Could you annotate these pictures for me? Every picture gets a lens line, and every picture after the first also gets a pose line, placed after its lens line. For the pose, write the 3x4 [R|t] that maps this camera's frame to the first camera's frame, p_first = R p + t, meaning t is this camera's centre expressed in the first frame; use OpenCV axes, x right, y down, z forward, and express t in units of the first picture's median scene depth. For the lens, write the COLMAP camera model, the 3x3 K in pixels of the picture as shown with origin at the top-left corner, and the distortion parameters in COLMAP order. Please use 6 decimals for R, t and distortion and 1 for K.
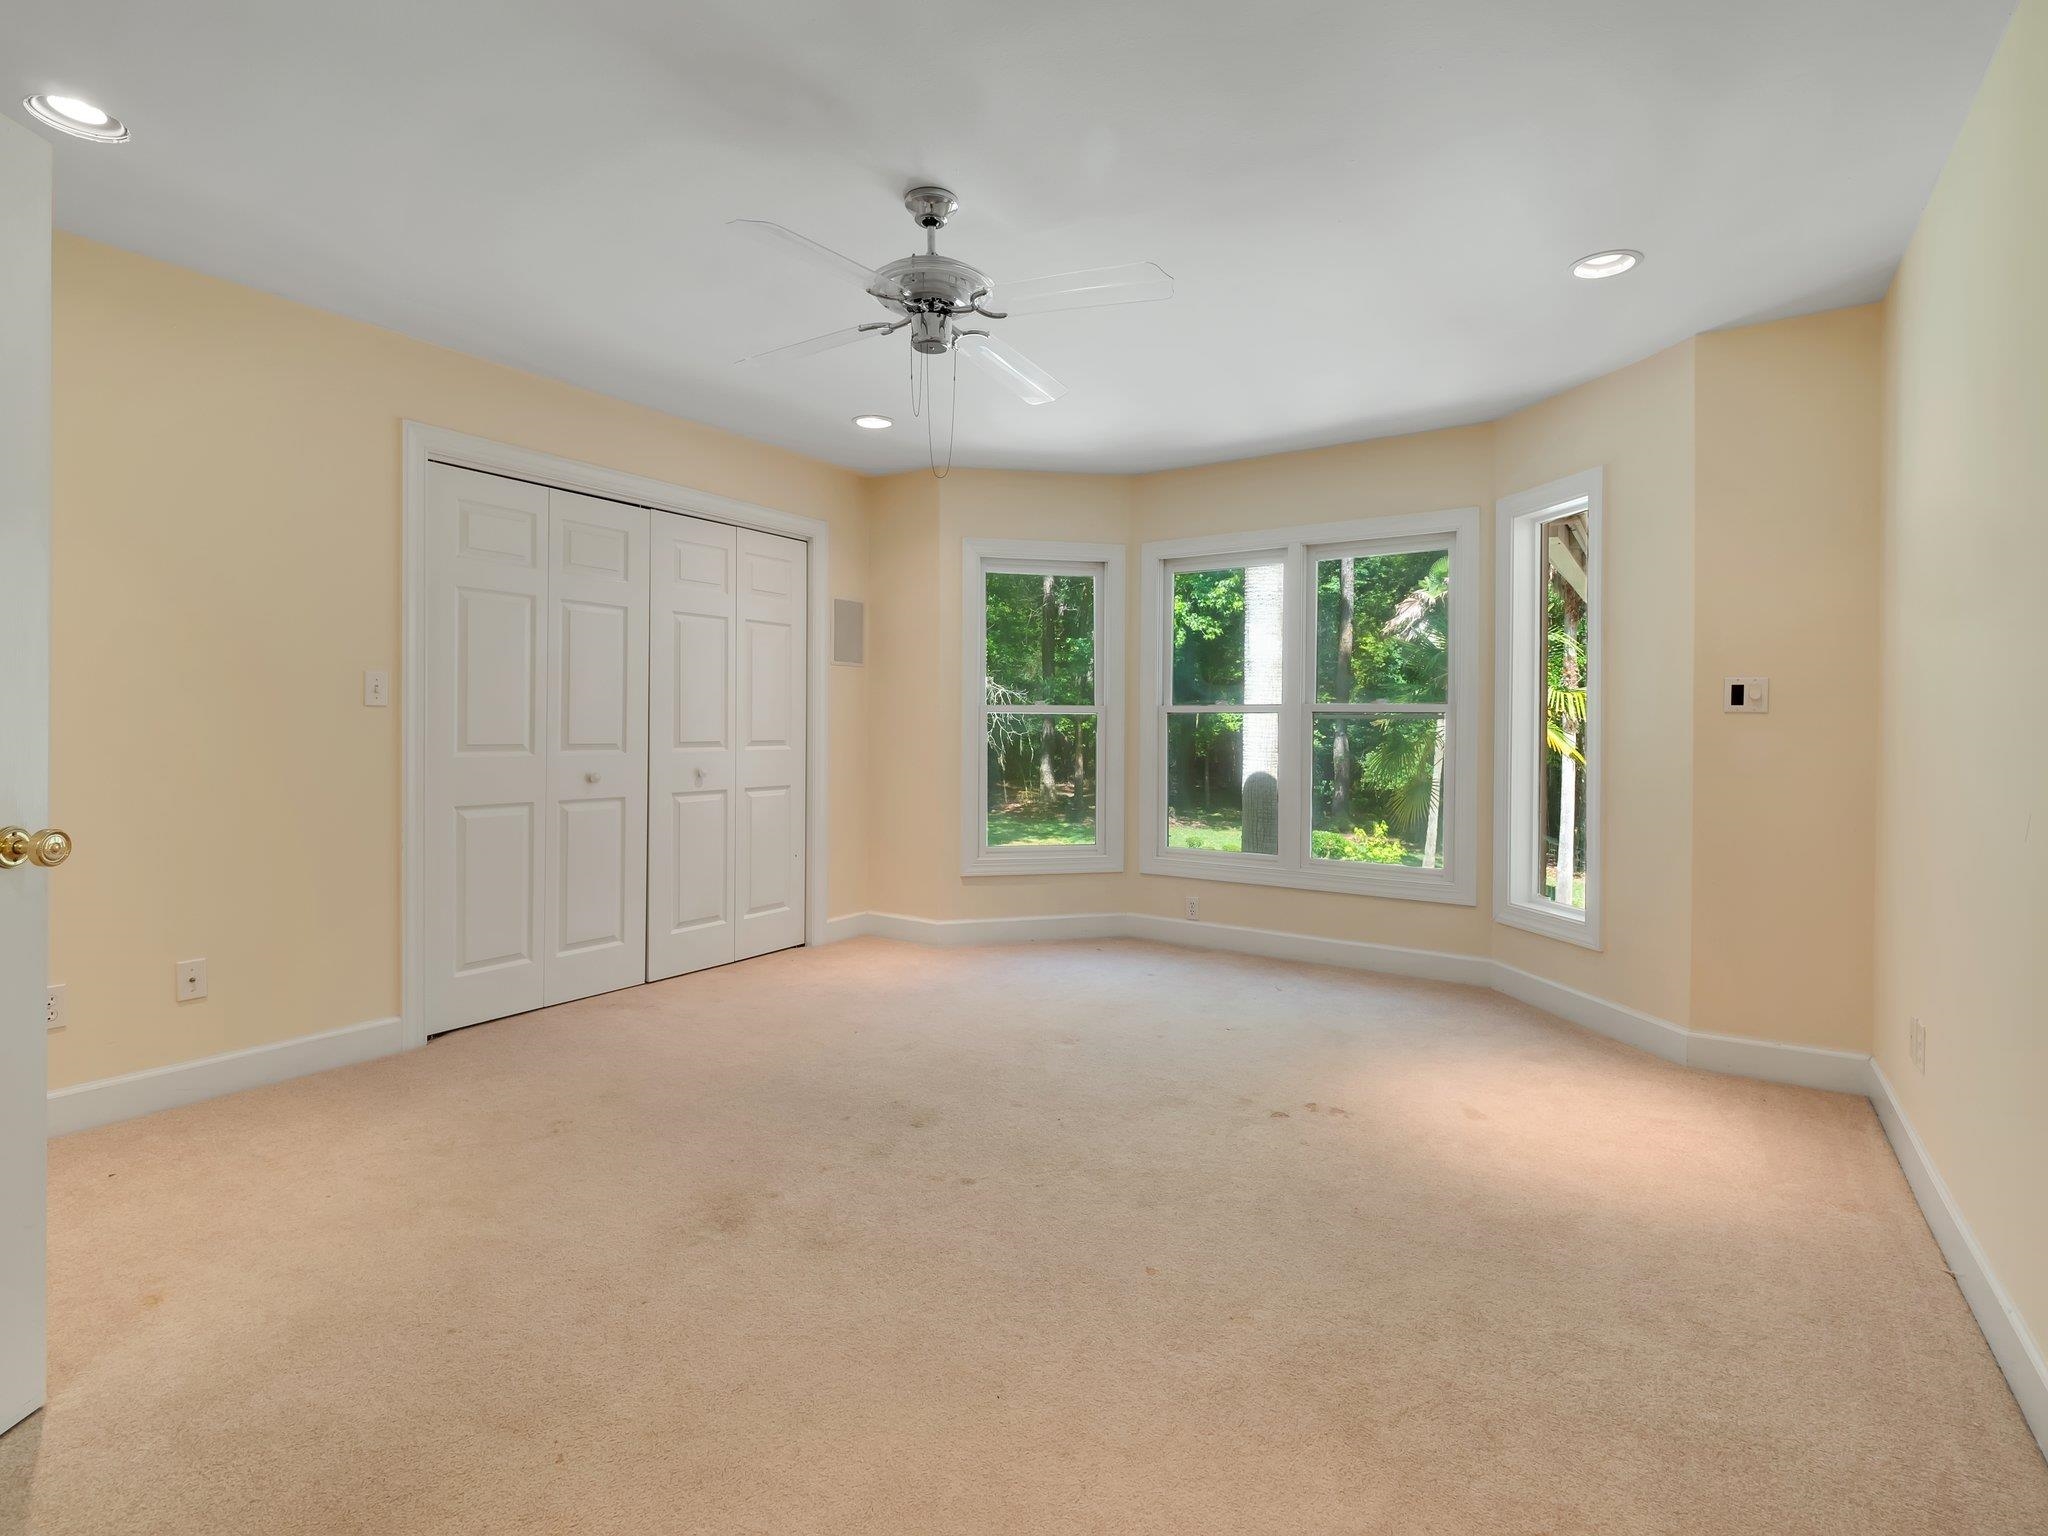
lens RADIAL K [[996.3, 0, 1021.2], [0, 996.3, 753.8], [0, 0, 1]] dist [-0.003102, -0.001425]
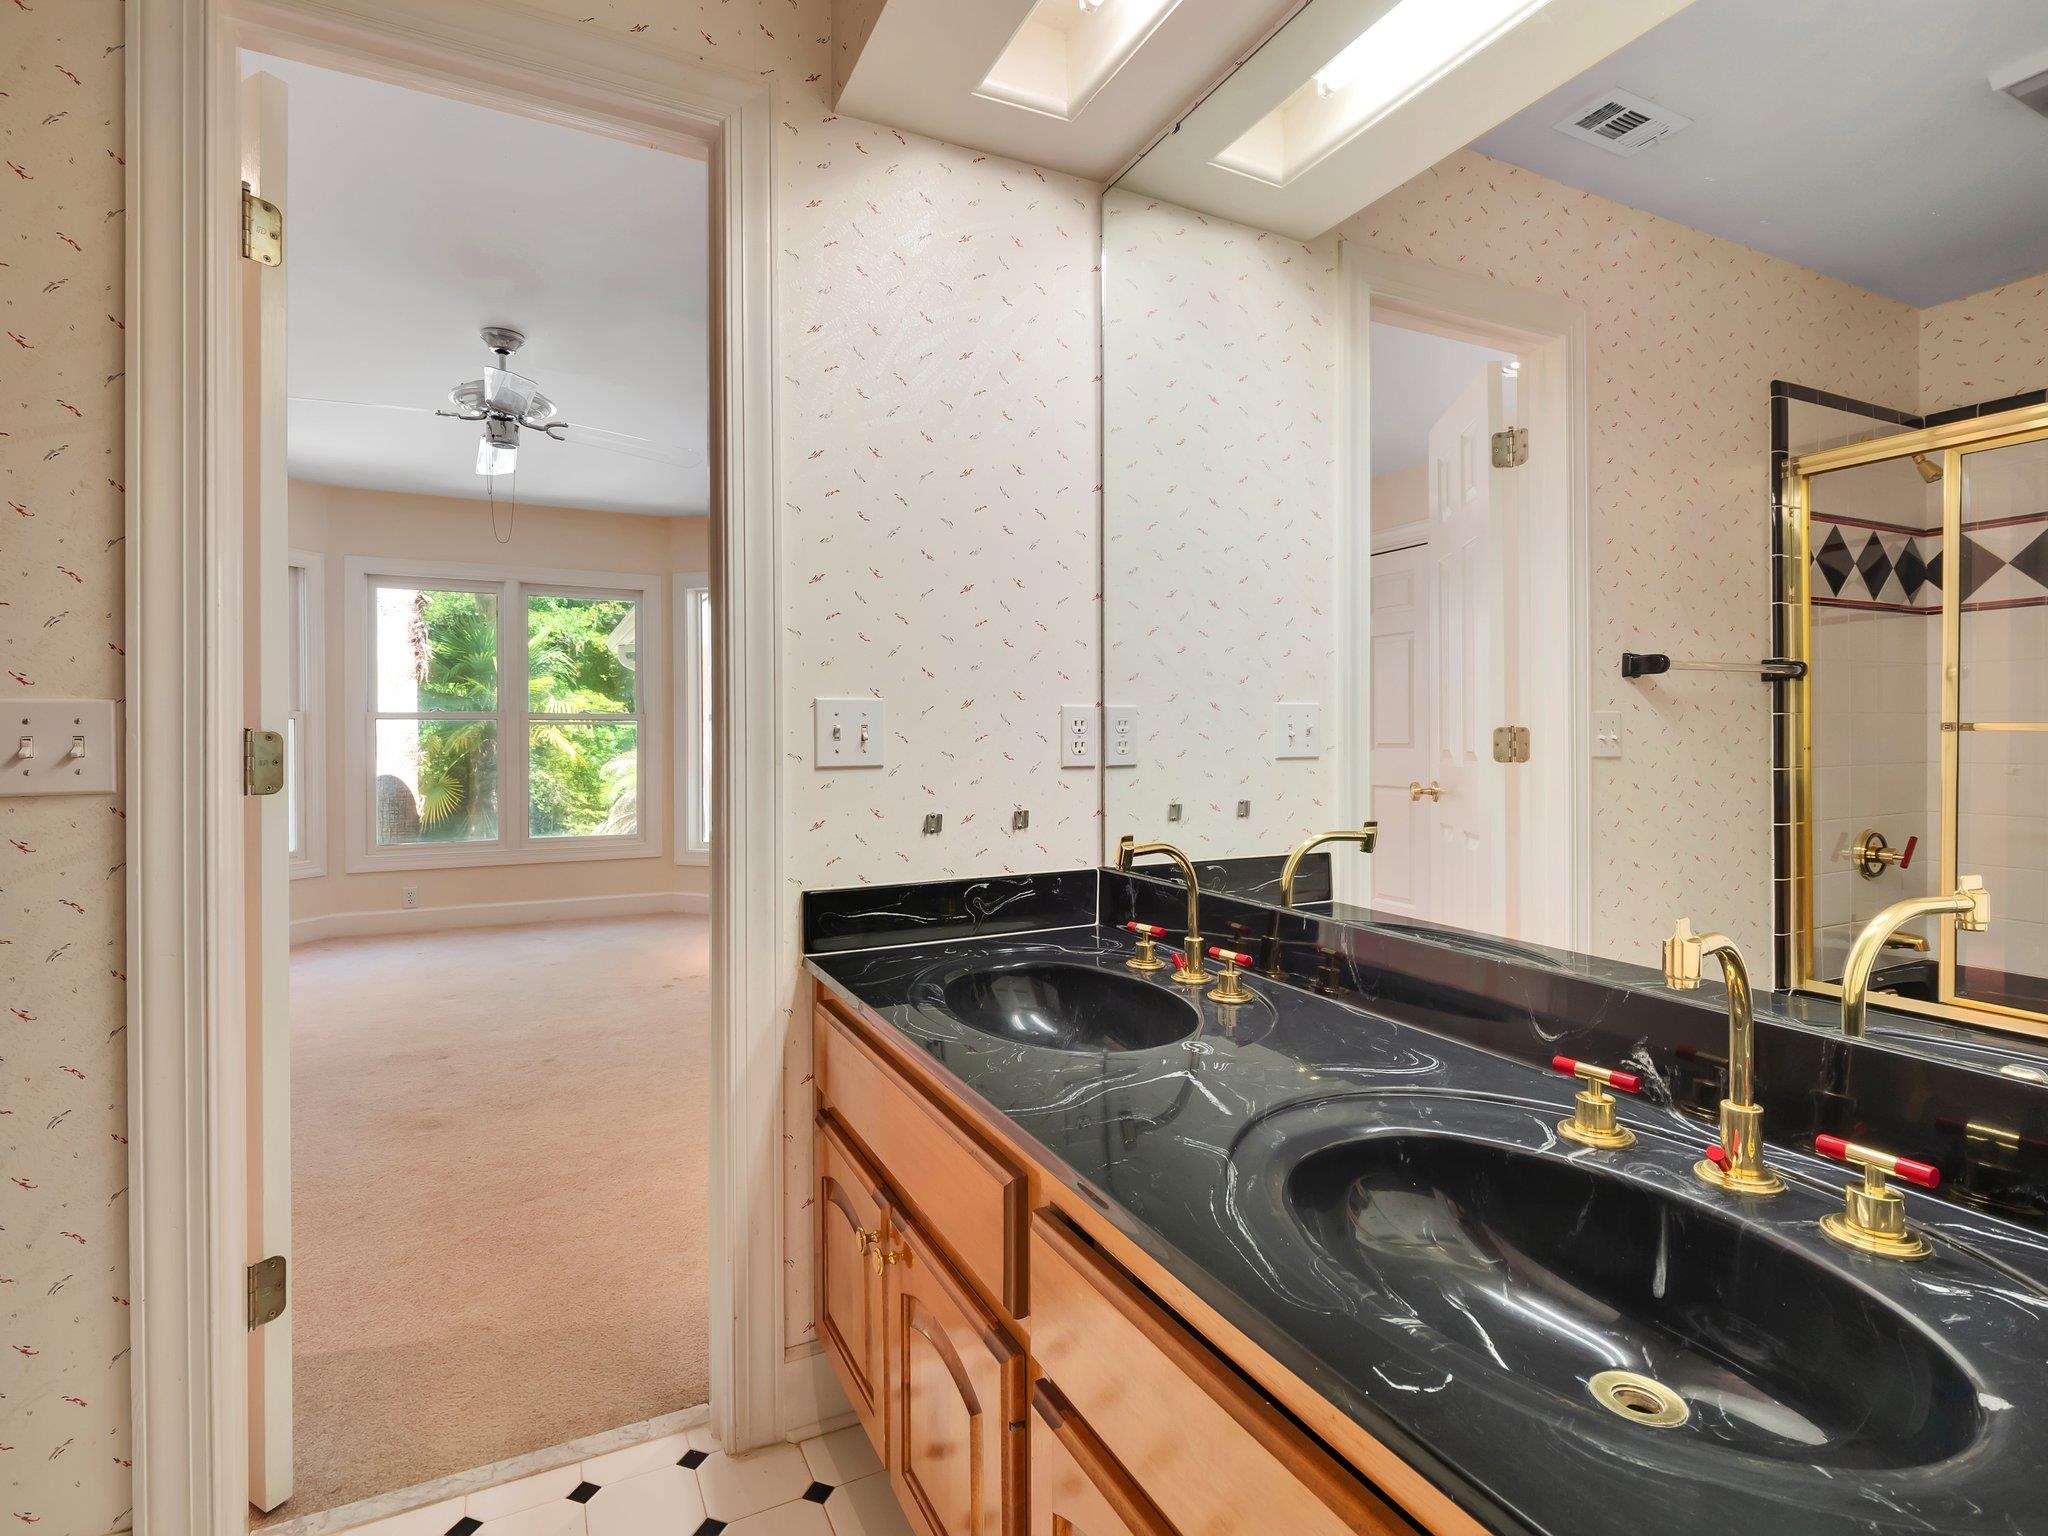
lens RADIAL K [[996.3, 0, 1020.6], [0, 996.3, 749.3], [0, 0, 1]] dist [-0.003102, -0.001425]
pose [[0.486146, -0.022364, 0.873591, -0.511643], [0.033553, 0.999413, 0.006913, 0.008757], [-0.873233, 0.025951, 0.486611, -0.135815]]
